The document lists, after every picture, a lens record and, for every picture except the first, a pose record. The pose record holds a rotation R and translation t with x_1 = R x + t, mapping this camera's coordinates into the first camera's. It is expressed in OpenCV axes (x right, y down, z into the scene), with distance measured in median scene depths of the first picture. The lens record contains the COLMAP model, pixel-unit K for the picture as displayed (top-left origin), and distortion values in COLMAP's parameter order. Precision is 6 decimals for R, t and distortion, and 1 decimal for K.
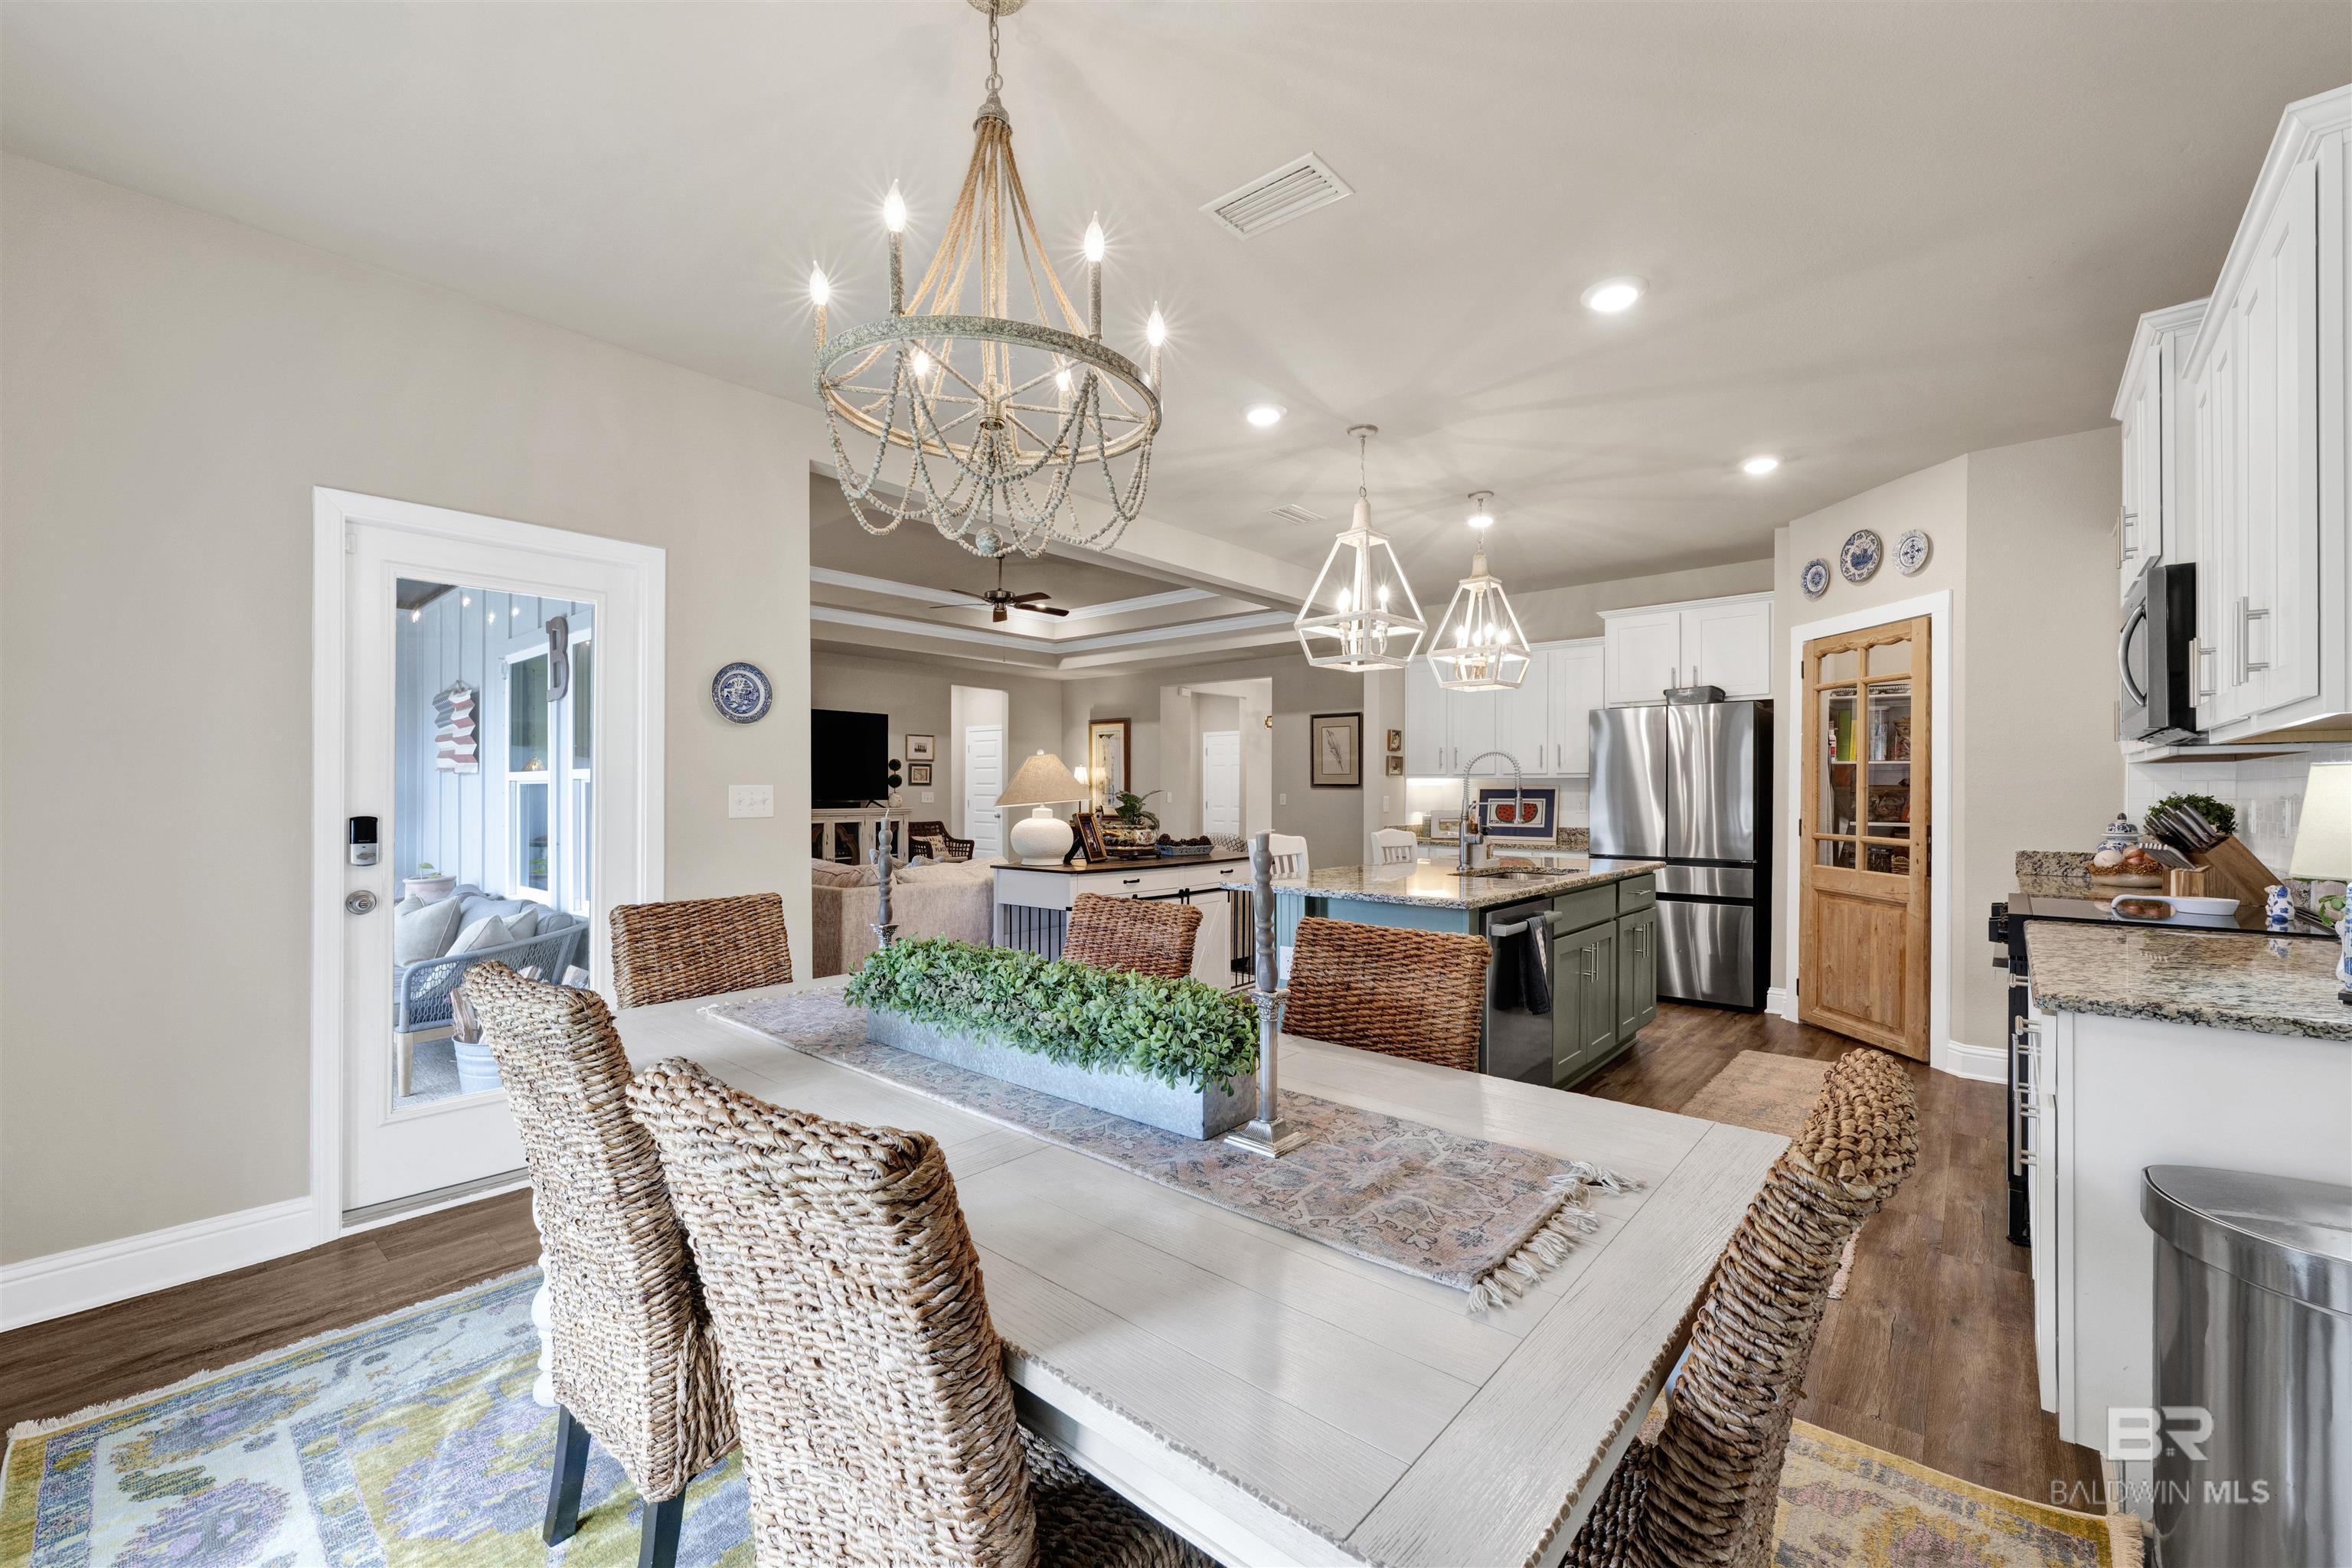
lens RADIAL K [[950.1, 0, 1201.4], [0, 950.1, 792.9], [0, 0, 1]] dist [-0.002367, 0.000559]
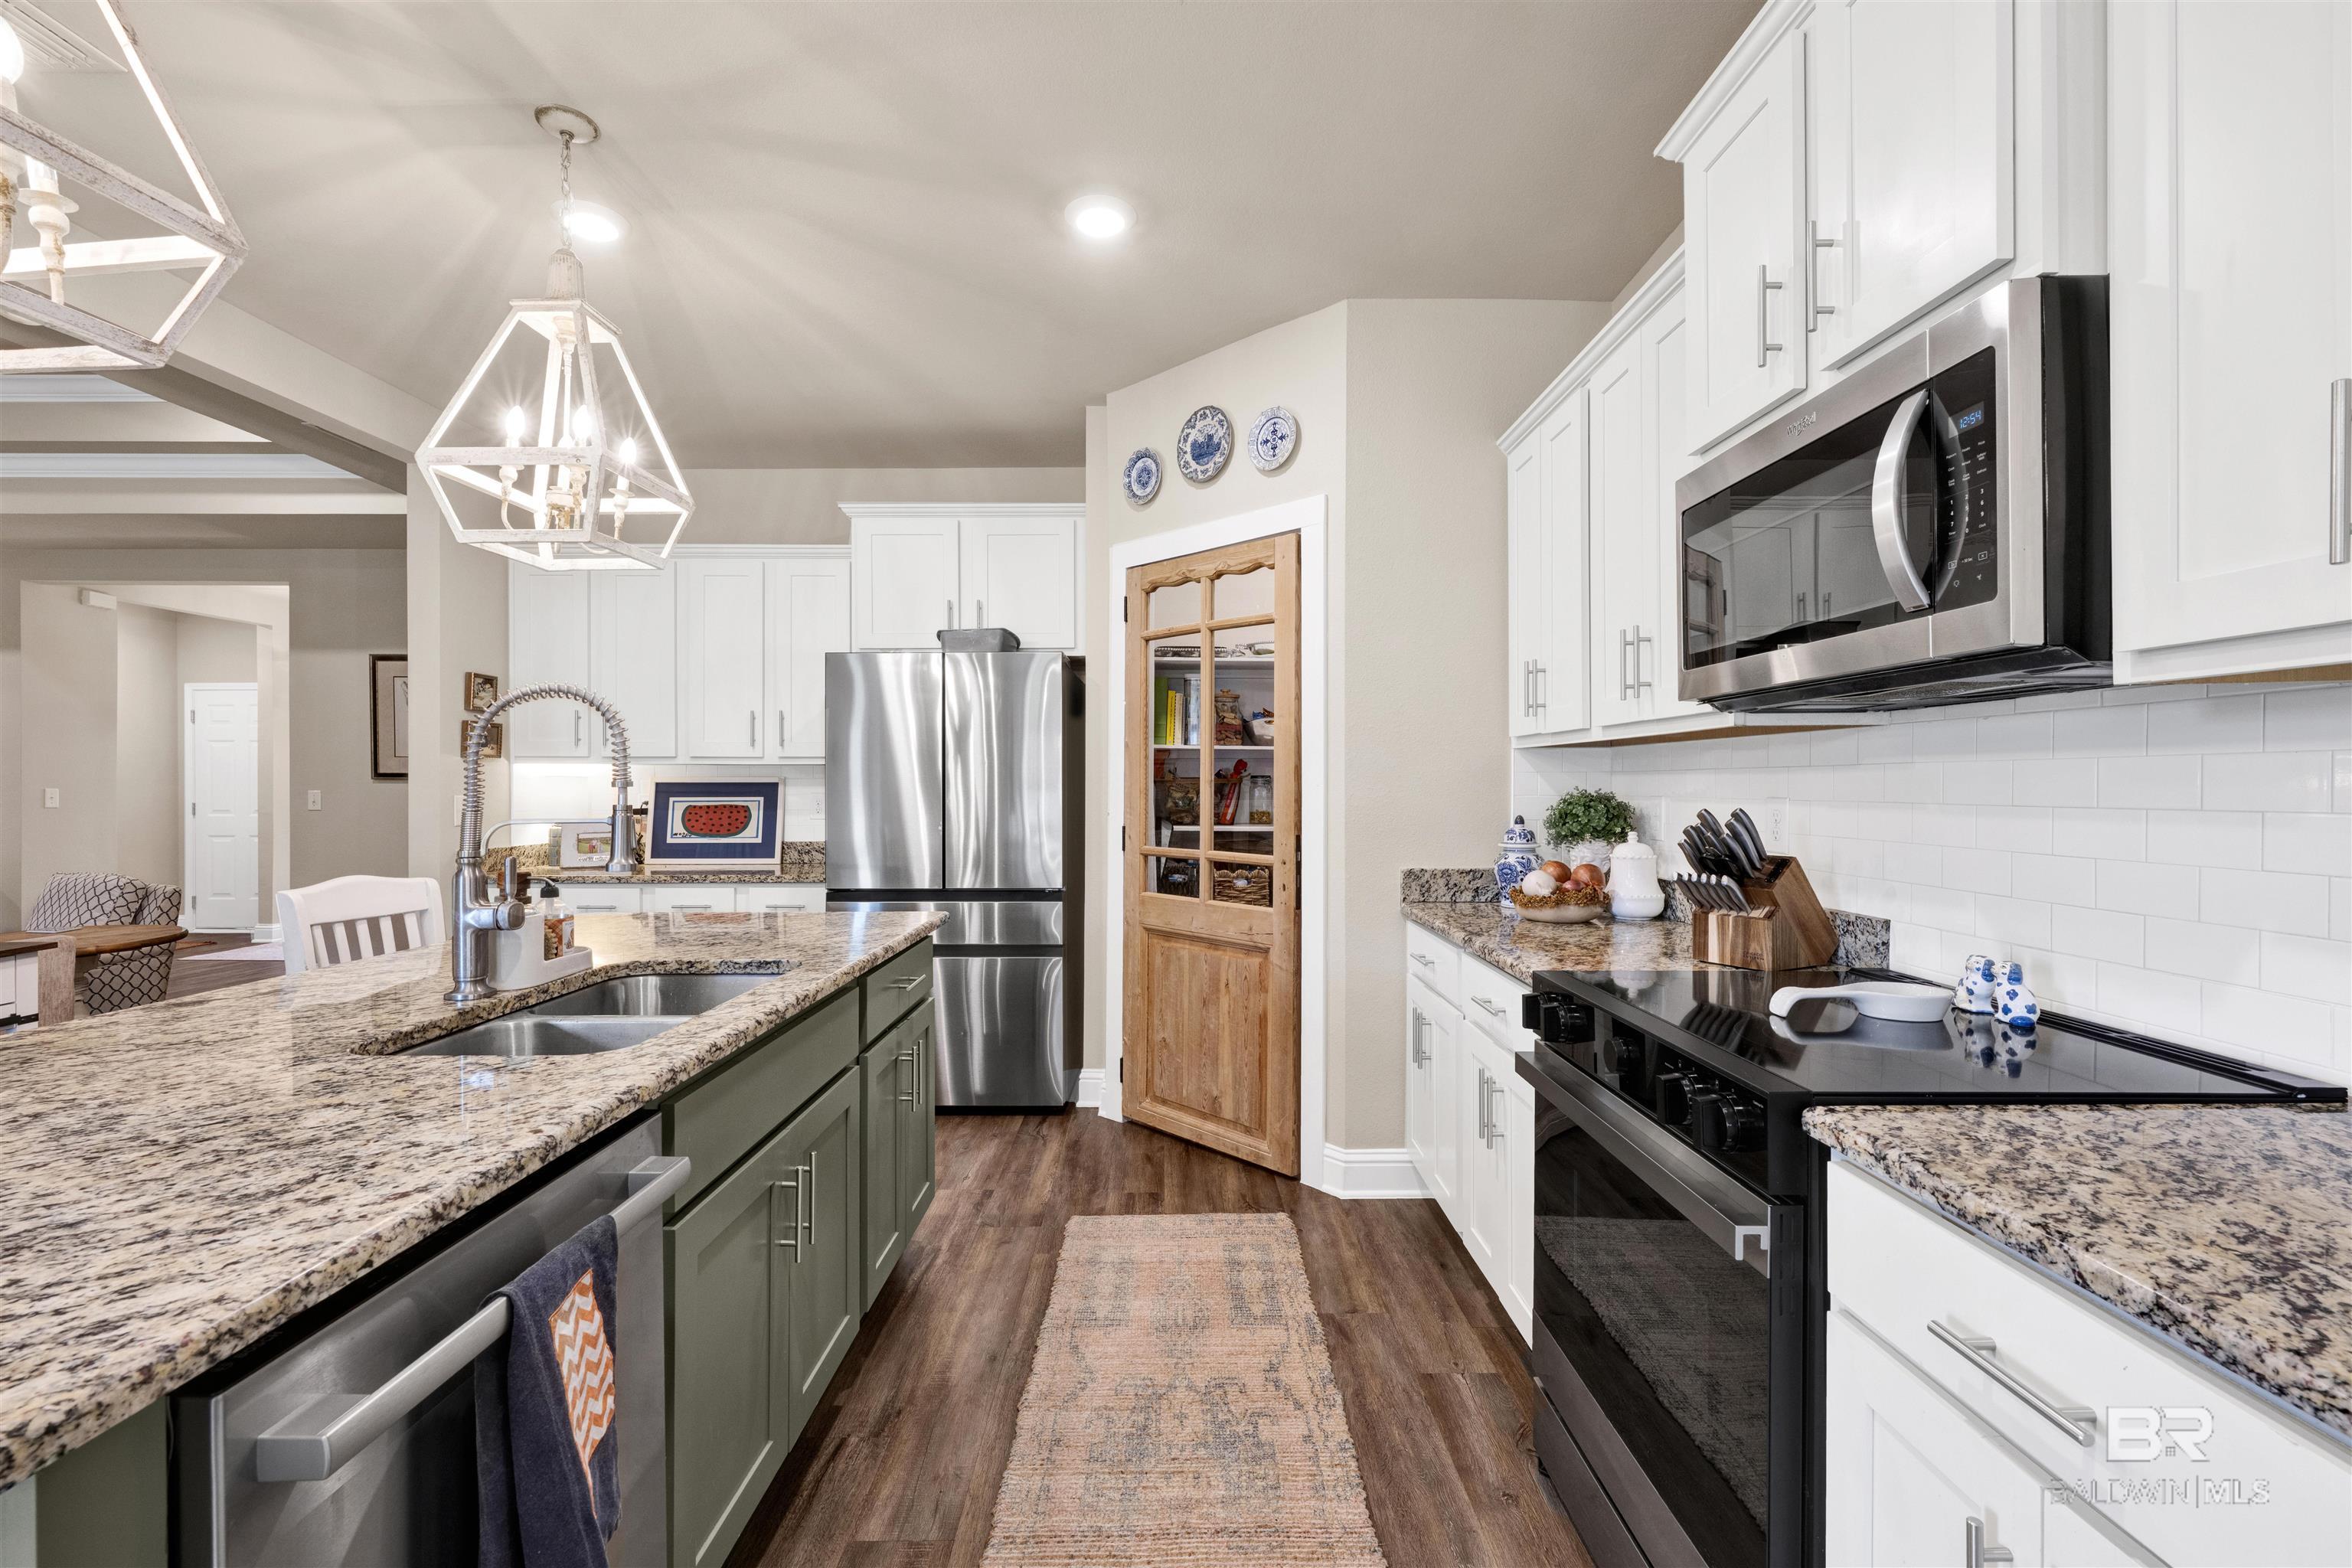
lens RADIAL K [[1003.5, 0, 1170.9], [0, 1003.5, 790.9], [0, 0, 1]] dist [-0.001347, 0.000815]
pose [[0.767001, -0.005898, 0.641619, 0.206159], [0.002675, 0.999978, 0.005995, -0.002418], [-0.641640, -0.002882, 0.767000, 0.454460]]
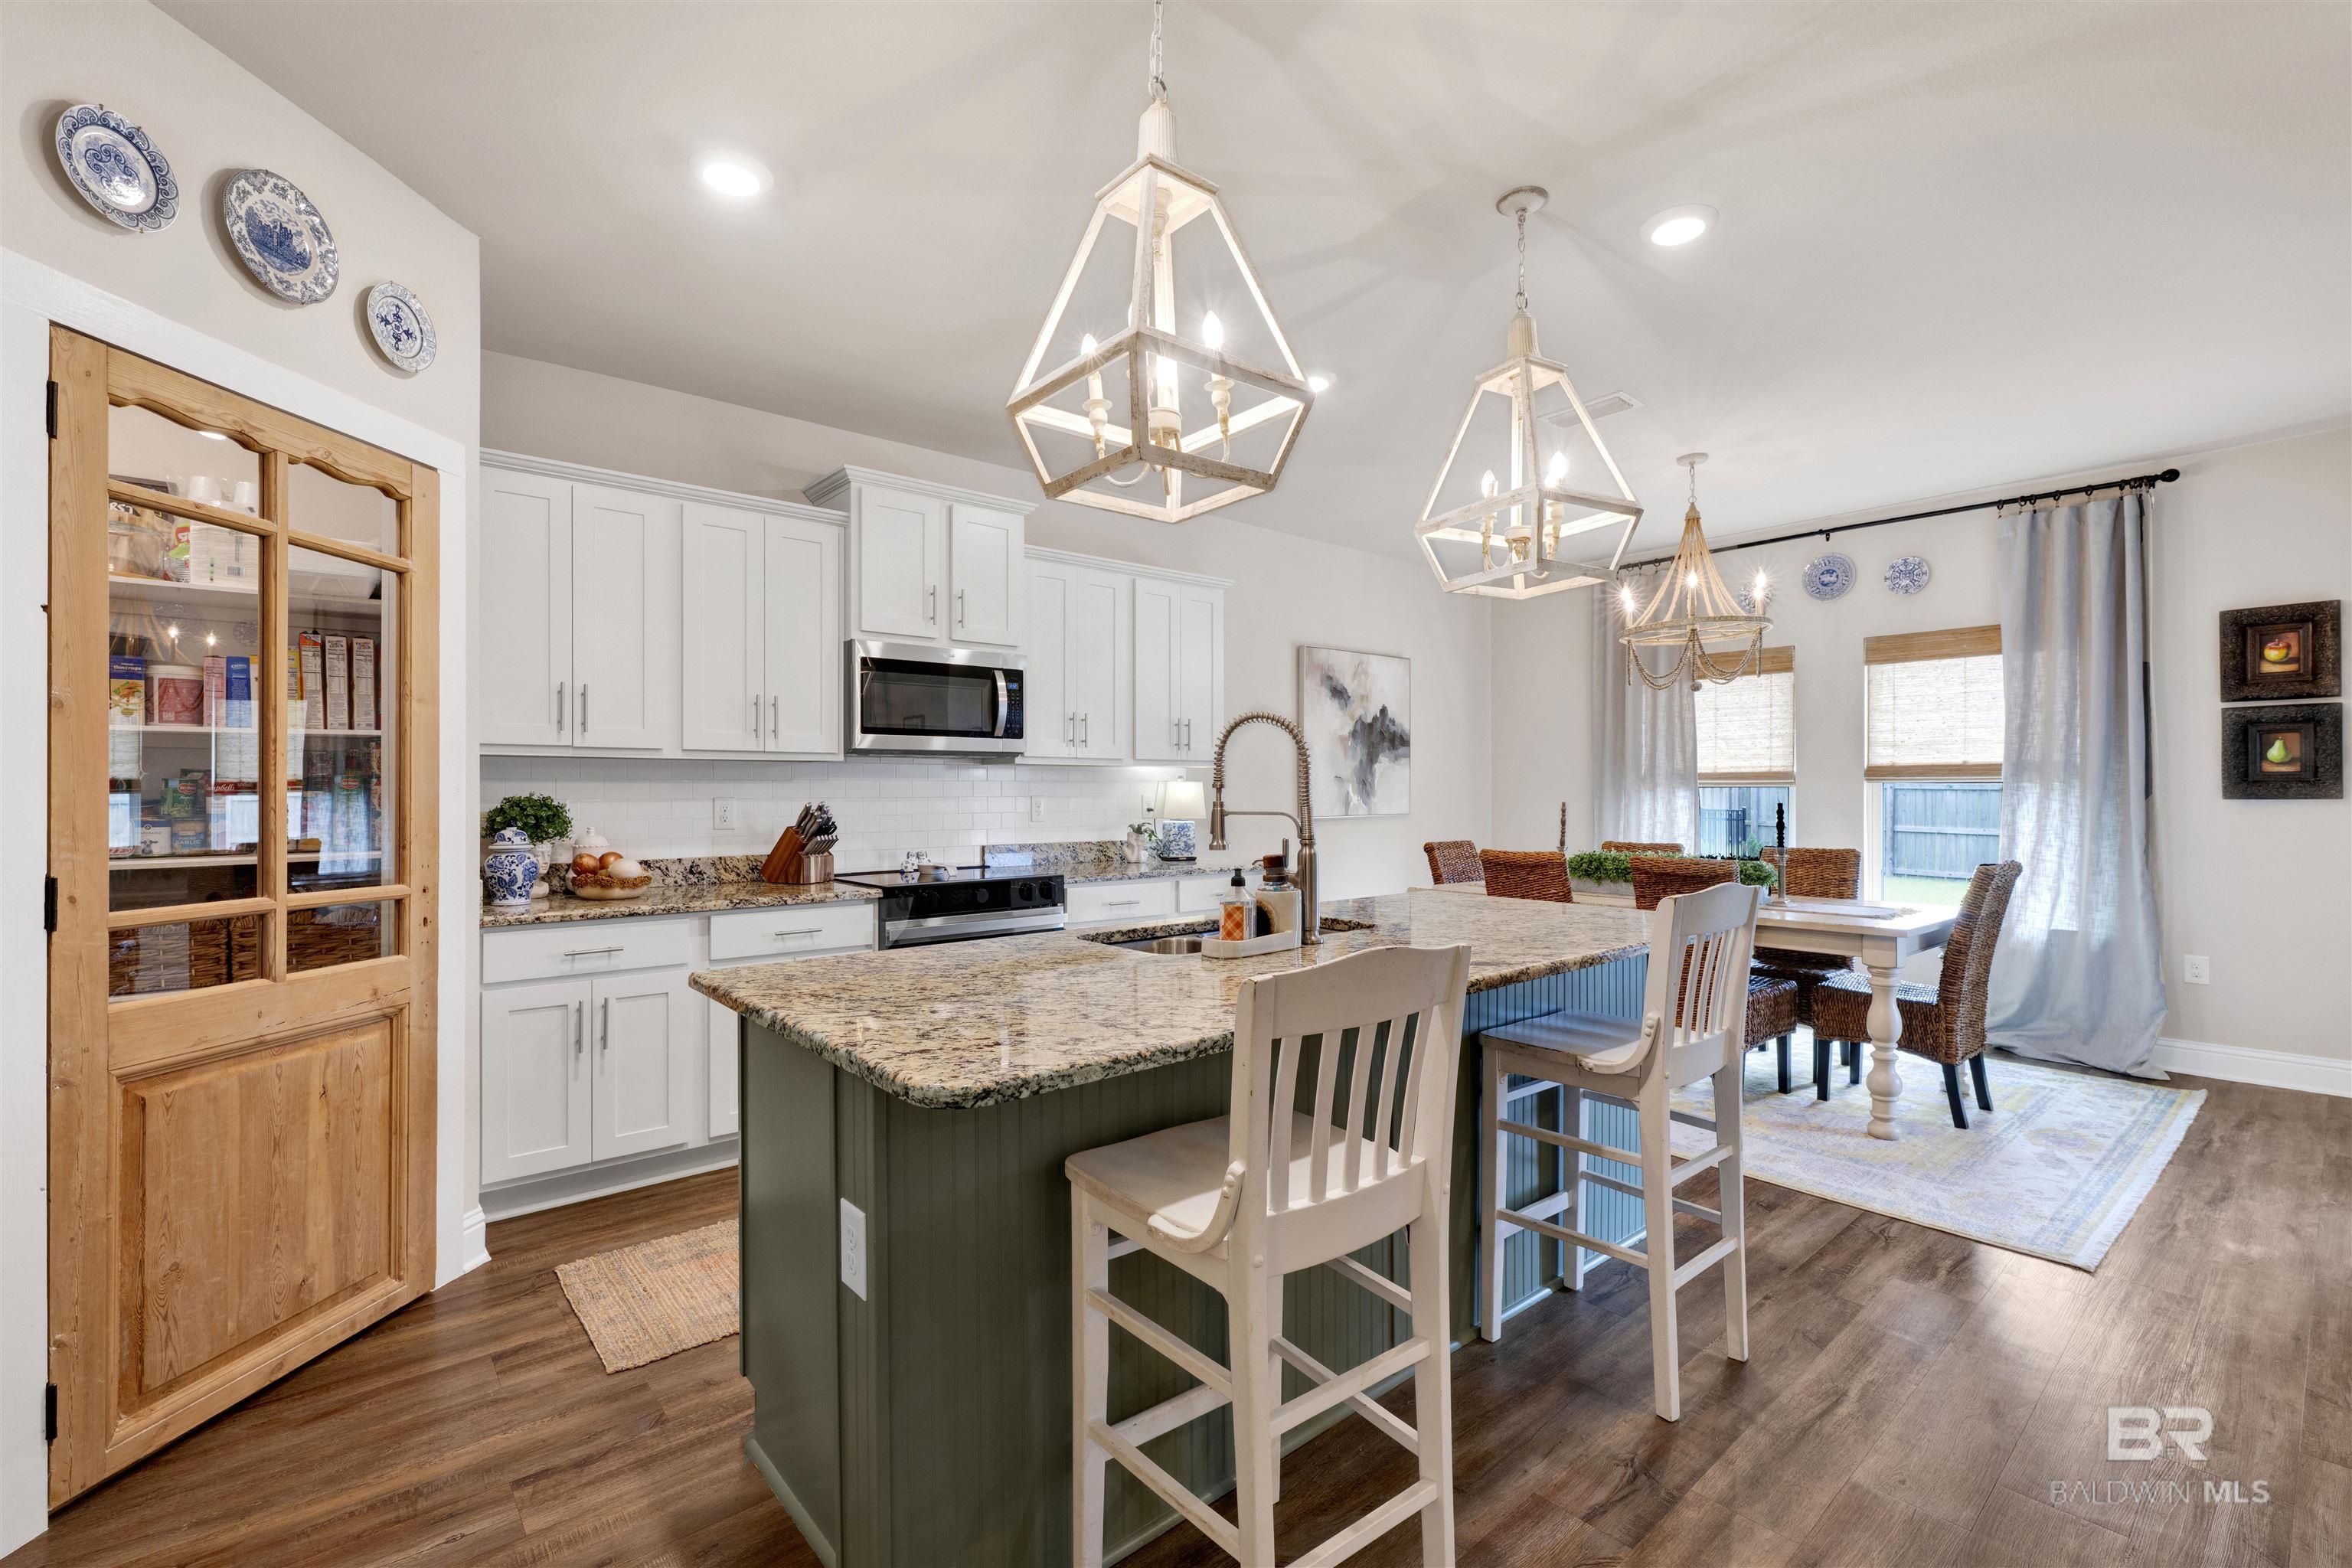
lens RADIAL K [[1003.5, 0, 1162.9], [0, 1003.5, 790.0], [0, 0, 1]] dist [-0.001347, 0.000815]
pose [[-0.980440, 0.000573, 0.196817, 0.217574], [0.000744, 0.999999, 0.000794, -0.002108], [-0.196817, 0.000925, -0.980440, 1.357735]]
